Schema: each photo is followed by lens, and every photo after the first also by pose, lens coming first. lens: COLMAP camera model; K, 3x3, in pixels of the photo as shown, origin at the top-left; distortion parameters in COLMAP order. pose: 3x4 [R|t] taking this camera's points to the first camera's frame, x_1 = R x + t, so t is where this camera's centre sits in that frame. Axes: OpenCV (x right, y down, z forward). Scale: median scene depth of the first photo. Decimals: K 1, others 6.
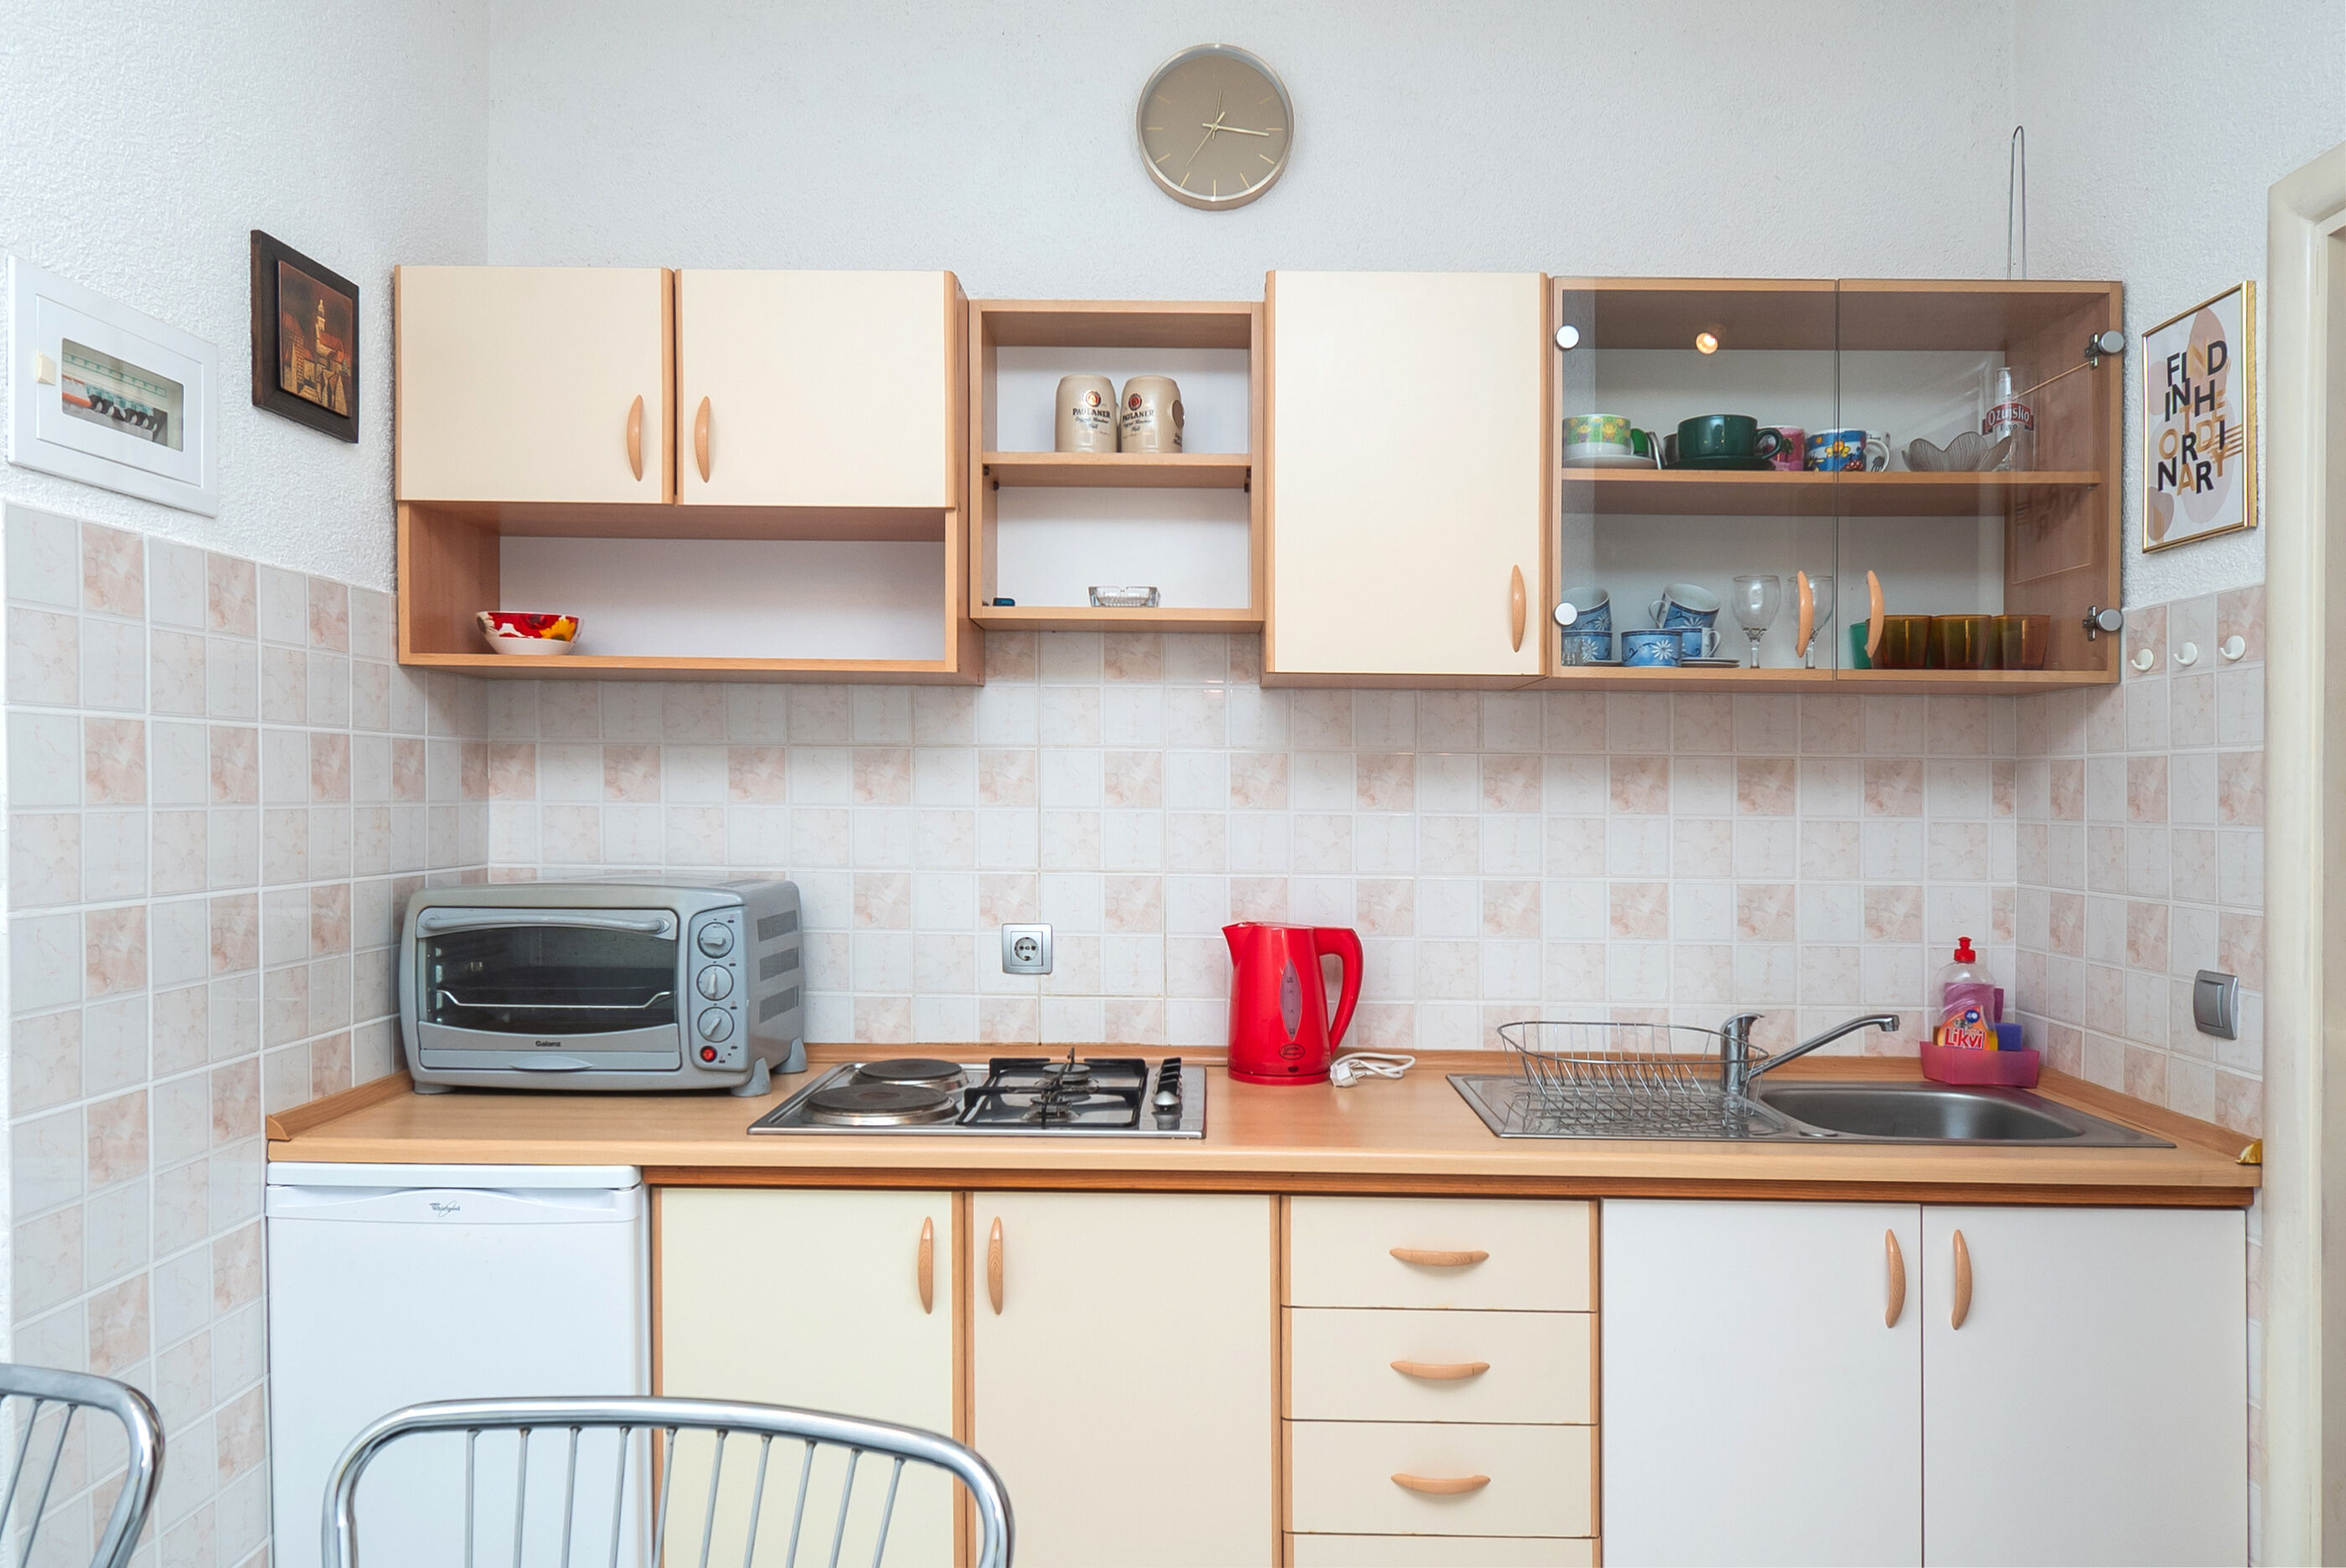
lens RADIAL K [[1526.8, 0, 1174.1], [0, 1526.8, 784.9], [0, 0, 1]] dist [-0.011652, 0.000721]
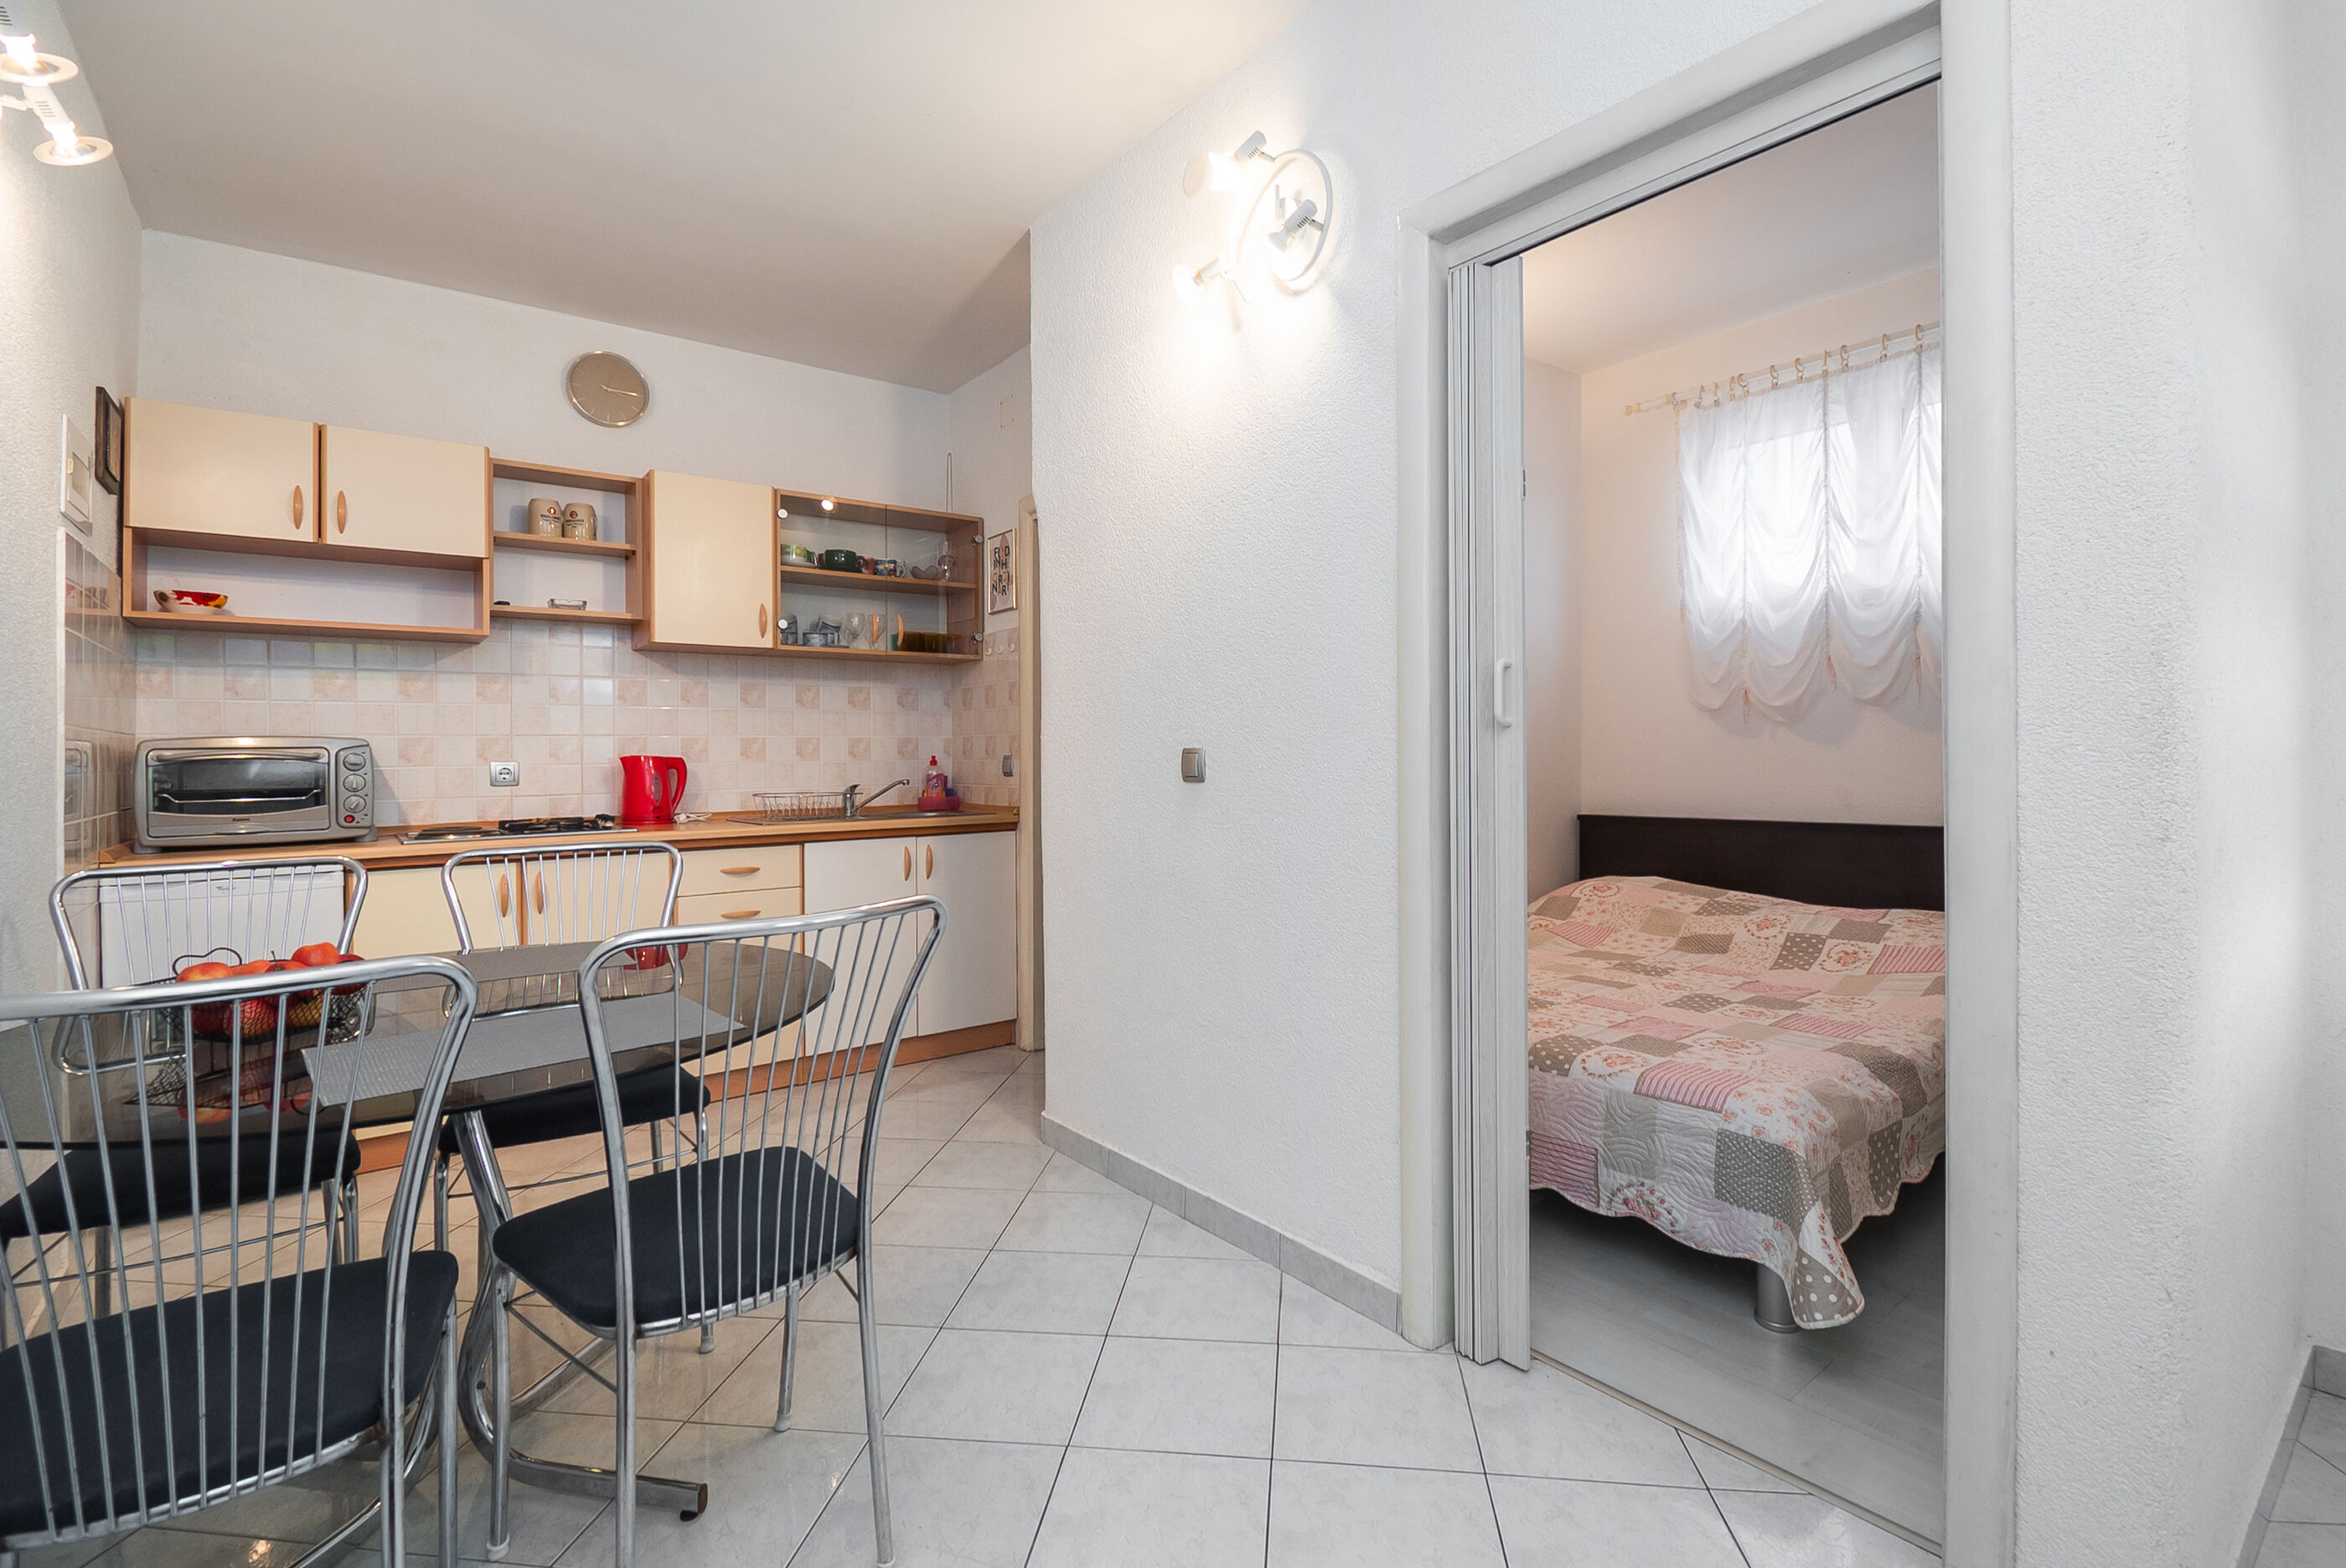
lens RADIAL K [[1059.5, 0, 1183.8], [0, 1059.5, 699.9], [0, 0, 1]] dist [0.006167, -0.009065]
pose [[0.774698, 0.011674, 0.632224, -0.332570], [0.016444, 0.999119, -0.038599, 0.090370], [-0.632117, 0.040299, 0.773824, -0.758426]]
